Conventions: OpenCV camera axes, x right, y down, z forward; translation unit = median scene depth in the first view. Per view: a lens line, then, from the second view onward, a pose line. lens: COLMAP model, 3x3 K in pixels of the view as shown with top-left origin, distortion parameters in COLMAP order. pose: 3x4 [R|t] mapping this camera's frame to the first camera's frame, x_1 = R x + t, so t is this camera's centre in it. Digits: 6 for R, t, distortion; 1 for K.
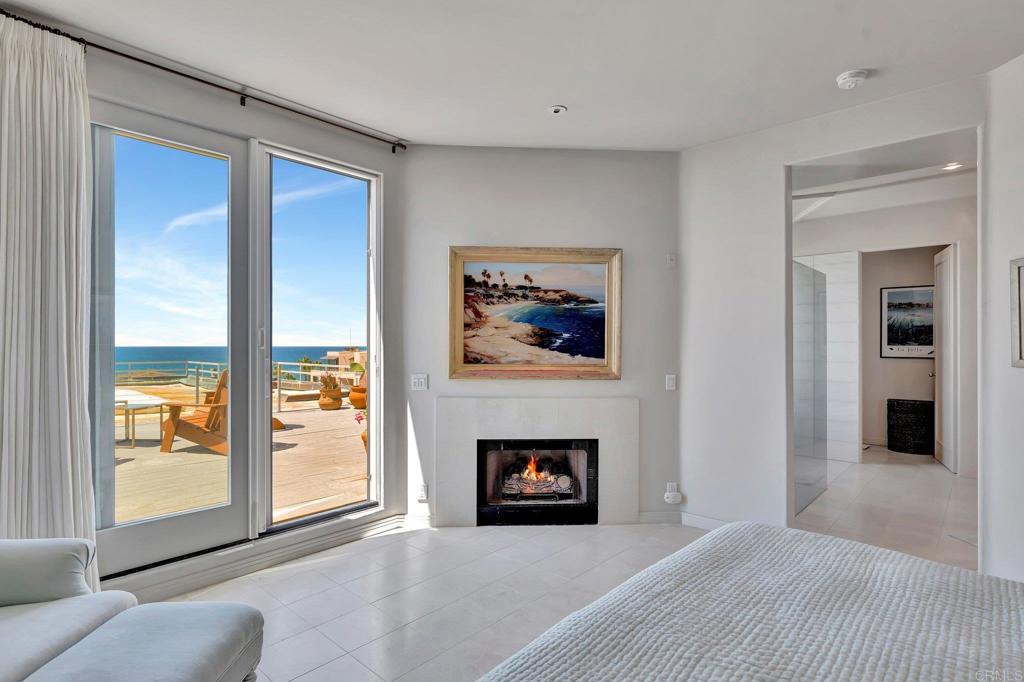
lens RADIAL K [[530.4, 0, 514.1], [0, 530.4, 344.5], [0, 0, 1]] dist [-0.003465, 0.001083]
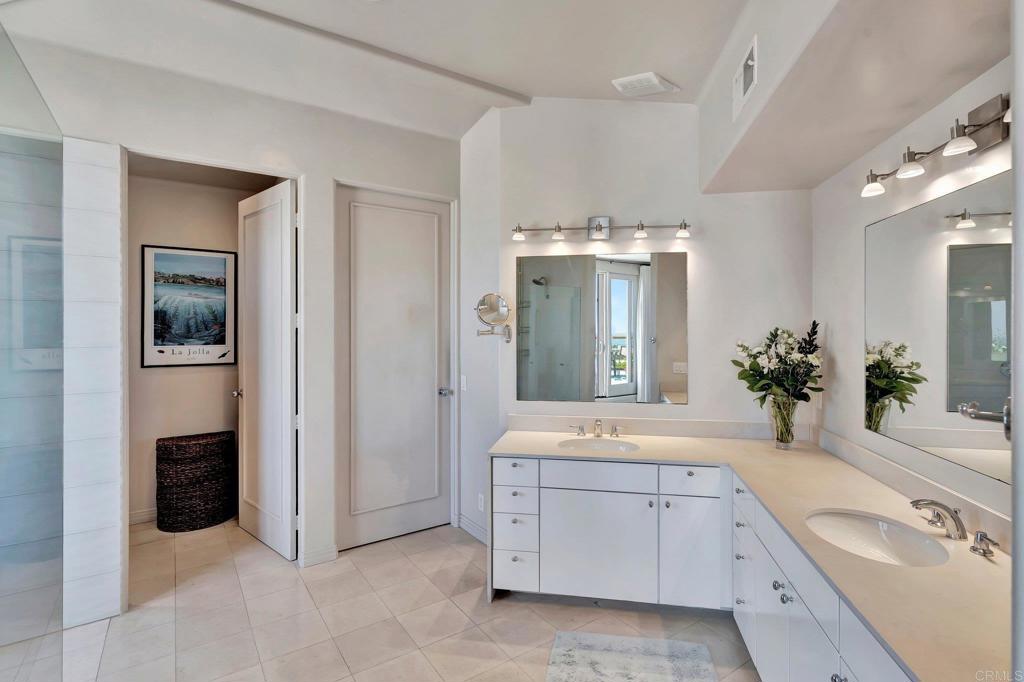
lens RADIAL K [[492.7, 0, 514.1], [0, 492.7, 333.8], [0, 0, 1]] dist [0.000176, 0.000176]
pose [[0.222429, -0.008733, 0.974910, 0.468444], [-0.002745, 0.999950, 0.009584, -0.030168], [-0.974945, -0.004808, 0.222394, 0.866529]]
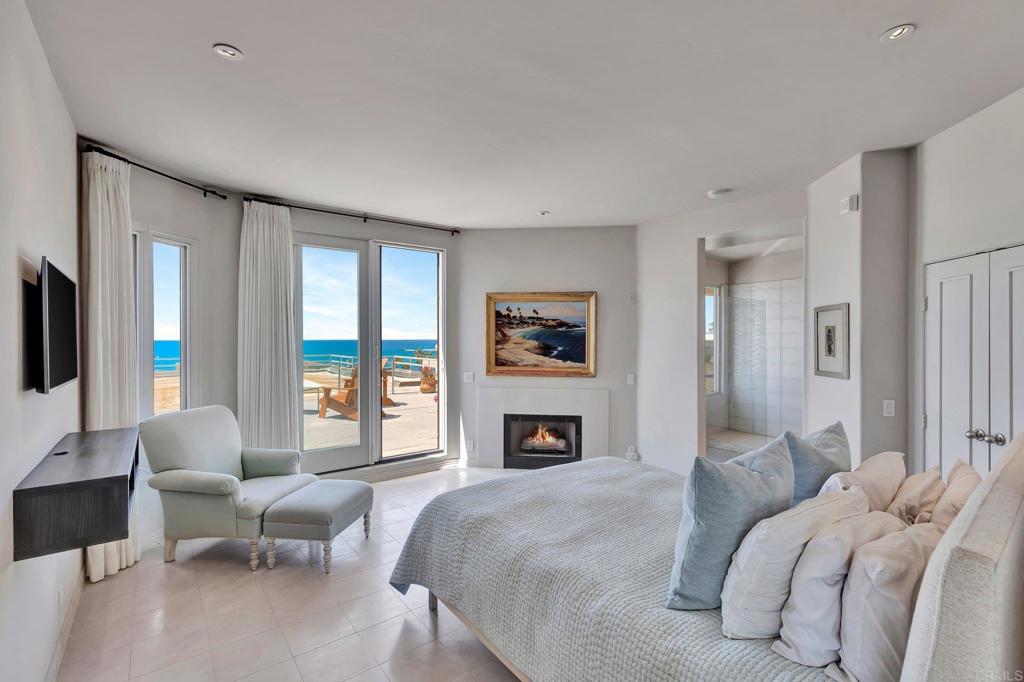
lens RADIAL K [[468.0, 0, 512.0], [0, 468.0, 341.0], [0, 0, 1]] dist [0.002699, 0.000222]
pose [[0.983835, -0.000023, -0.179080, 0.204646], [0.001378, 0.999971, 0.007441, -0.048882], [0.179074, -0.007567, 0.983806, -0.371251]]
